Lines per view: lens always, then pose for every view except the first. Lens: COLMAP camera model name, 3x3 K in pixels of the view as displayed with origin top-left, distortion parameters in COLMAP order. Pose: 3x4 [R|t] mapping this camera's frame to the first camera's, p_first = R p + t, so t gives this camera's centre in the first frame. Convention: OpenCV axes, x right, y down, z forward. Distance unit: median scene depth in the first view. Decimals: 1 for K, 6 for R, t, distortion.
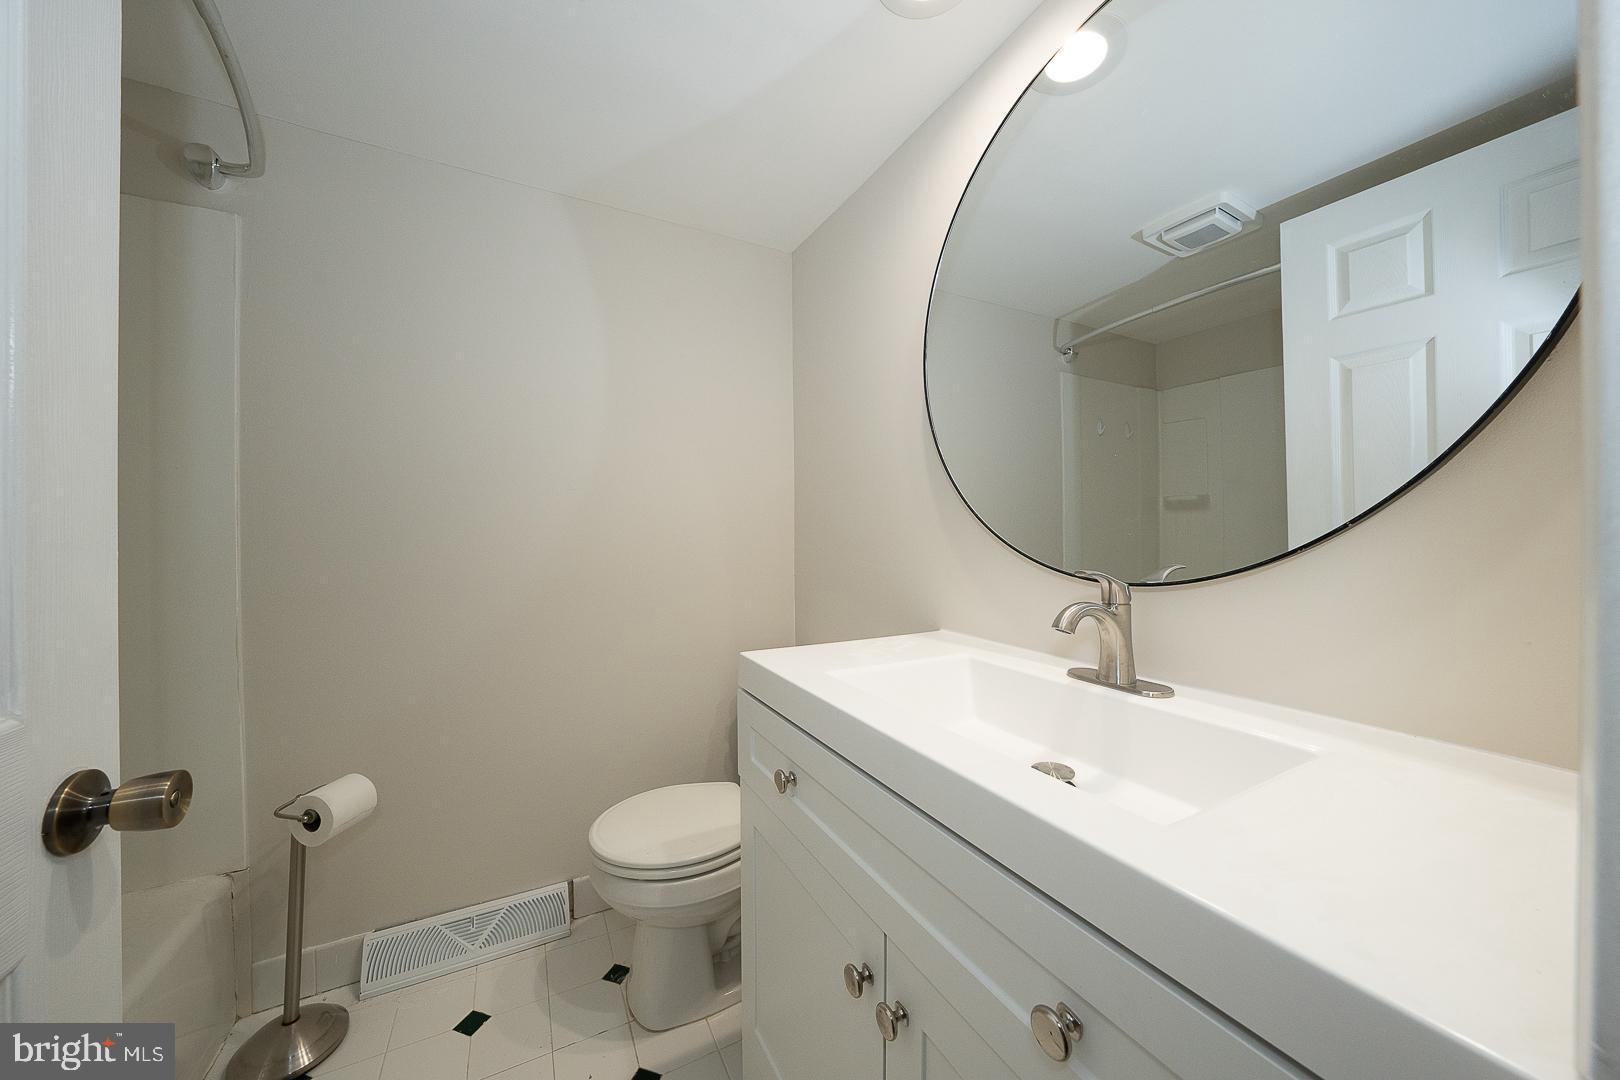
lens RADIAL K [[554.9, 0, 812.4], [0, 554.9, 533.1], [0, 0, 1]] dist [-0.031847, 0.006835]
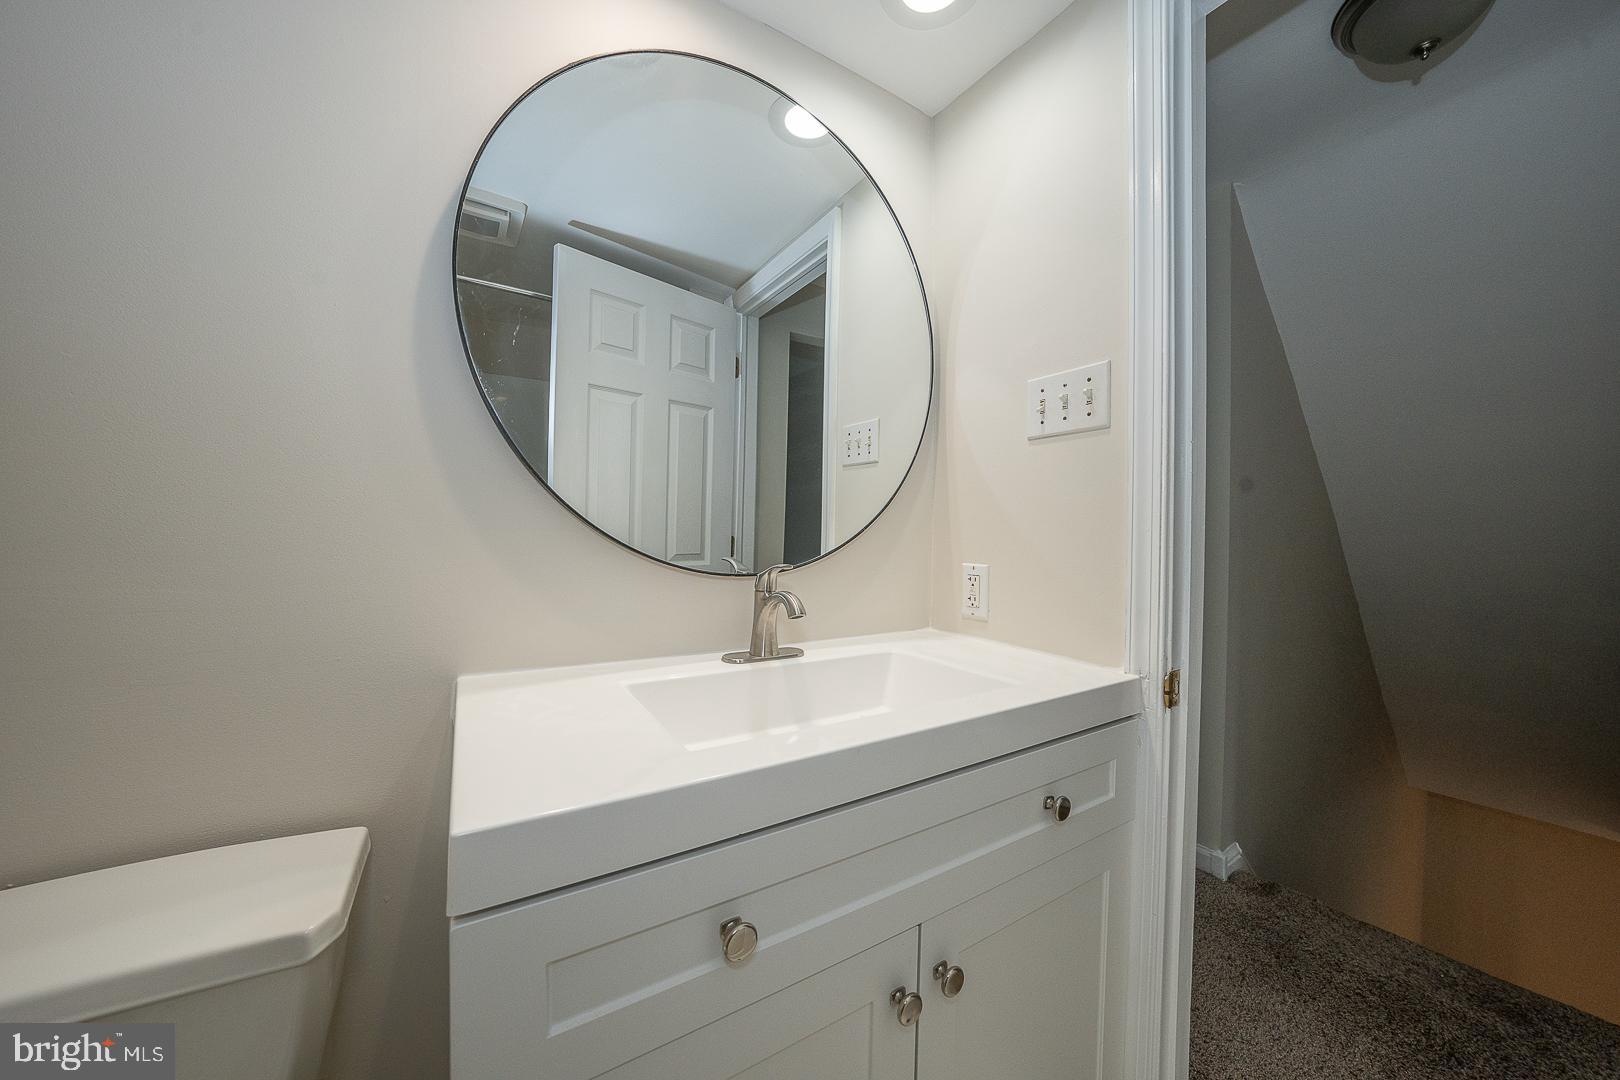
lens RADIAL K [[554.9, 0, 812.4], [0, 554.9, 533.1], [0, 0, 1]] dist [-0.031847, 0.006835]
pose [[-0.080075, 0.000743, 0.996789, -0.674078], [-0.015025, 0.999885, -0.001953, 0.003055], [-0.996676, -0.015133, -0.080055, 0.999719]]
